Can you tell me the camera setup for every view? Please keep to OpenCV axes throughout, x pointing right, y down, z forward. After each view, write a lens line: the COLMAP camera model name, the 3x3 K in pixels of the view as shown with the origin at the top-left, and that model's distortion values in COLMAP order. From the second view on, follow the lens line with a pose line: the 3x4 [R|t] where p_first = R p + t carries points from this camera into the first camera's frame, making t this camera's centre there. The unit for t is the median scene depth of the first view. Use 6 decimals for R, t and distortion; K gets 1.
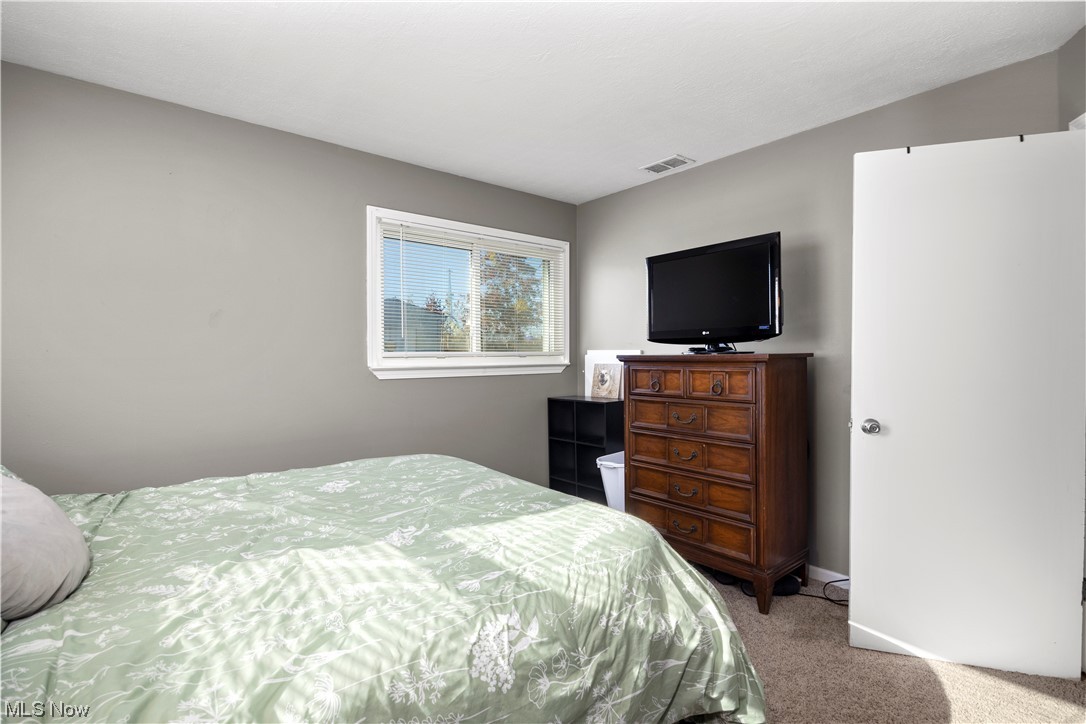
lens RADIAL K [[509.6, 0, 546.2], [0, 509.6, 352.5], [0, 0, 1]] dist [-0.002870, -0.000543]
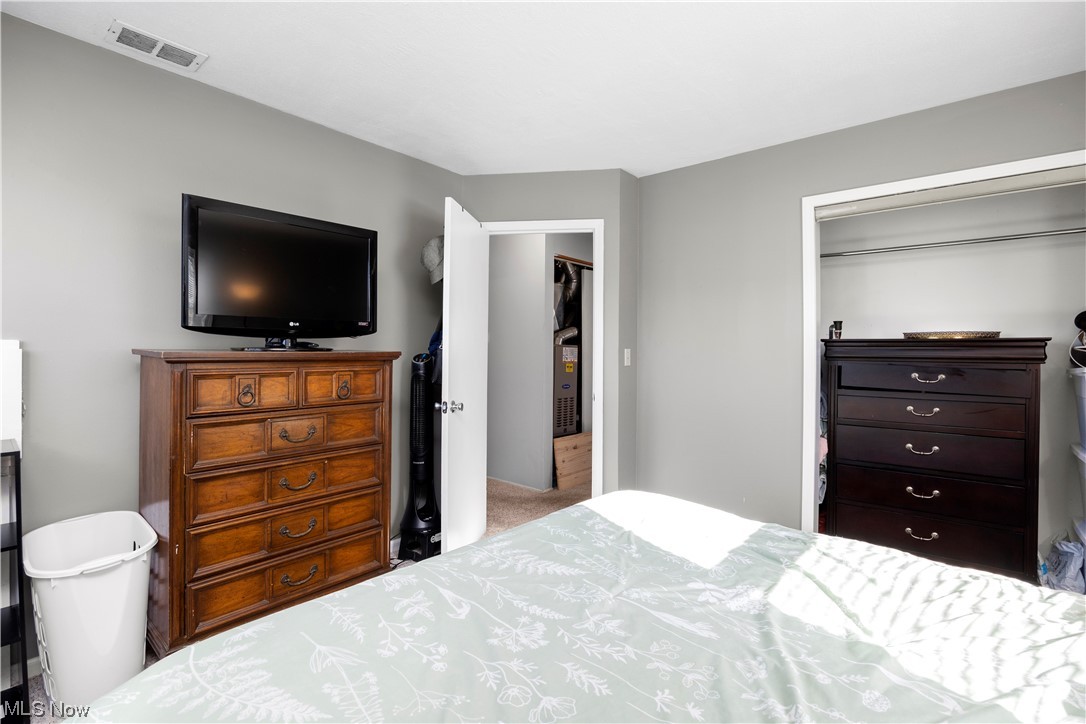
lens RADIAL K [[493.7, 0, 539.0], [0, 493.7, 346.7], [0, 0, 1]] dist [-0.012905, 0.000504]
pose [[-0.166884, 0.009154, 0.985934, -0.555849], [-0.009173, 0.999899, -0.010836, 0.001624], [-0.985934, -0.010852, -0.166783, 0.823701]]
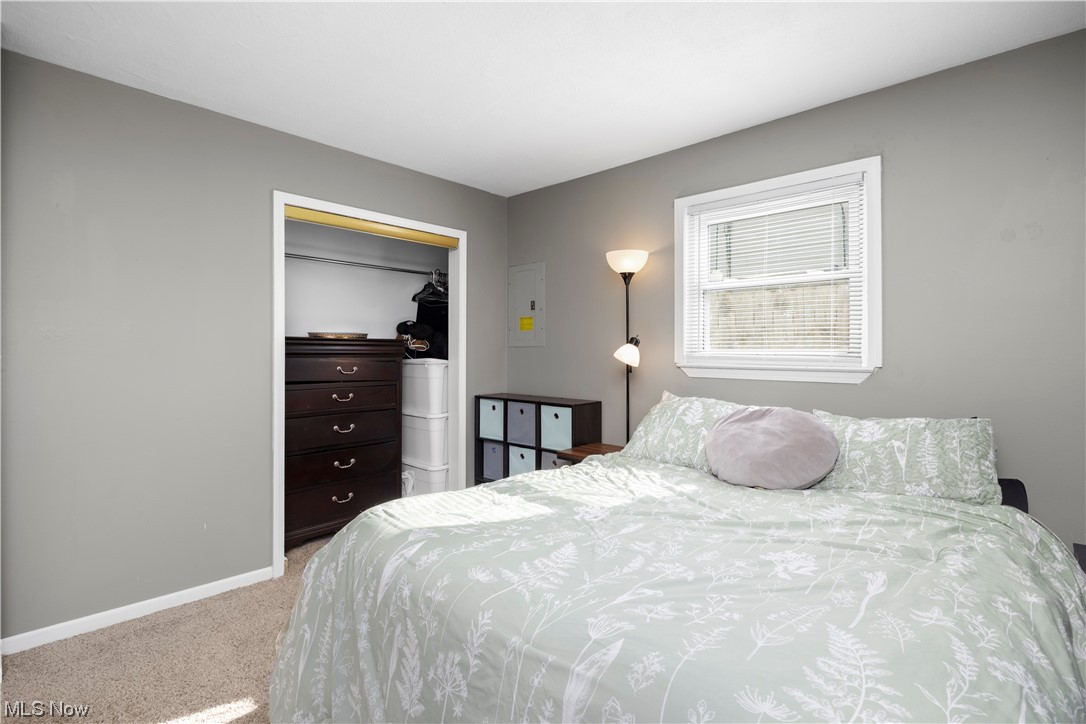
lens RADIAL K [[509.6, 0, 546.2], [0, 509.6, 352.5], [0, 0, 1]] dist [-0.002870, -0.000543]
pose [[-0.991719, -0.001628, -0.128415, -0.024800], [-0.001640, 0.999999, -0.000010, 0.002558], [0.128415, 0.000201, -0.991720, 1.229797]]
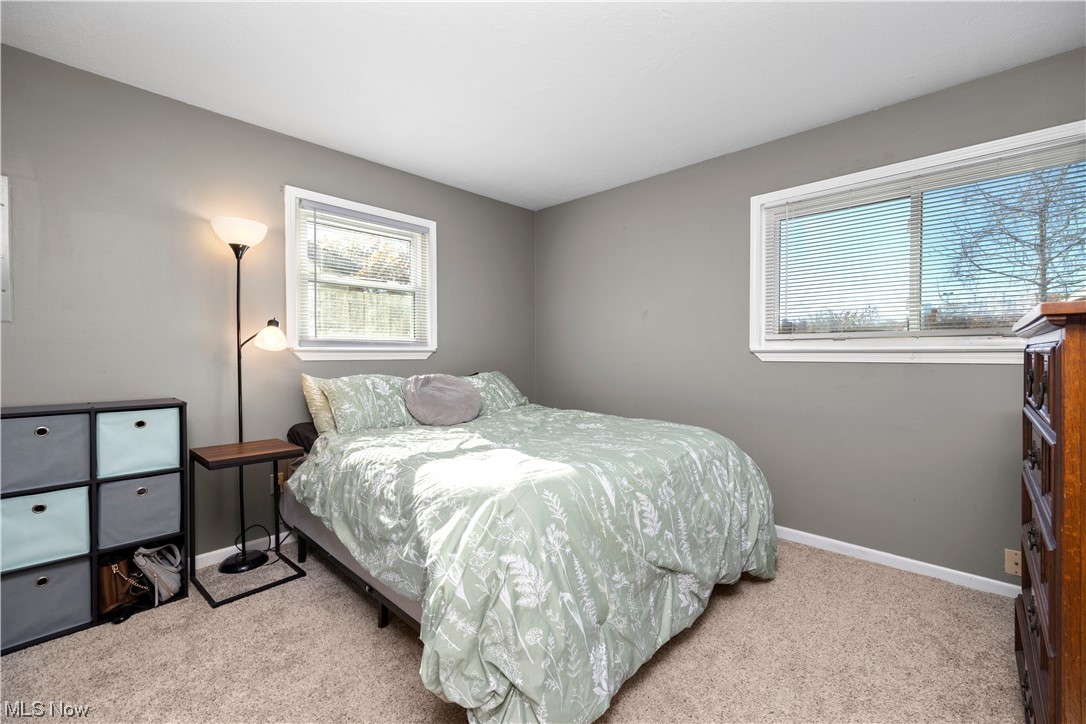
lens RADIAL K [[448.9, 0, 543.0], [0, 448.9, 362.0], [0, 0, 1]] dist [-0.000333, 0.000023]
pose [[0.109940, 0.020864, -0.993719, 0.652394], [0.005702, 0.999750, 0.021622, 0.041375], [0.993922, -0.008043, 0.109793, 0.562034]]
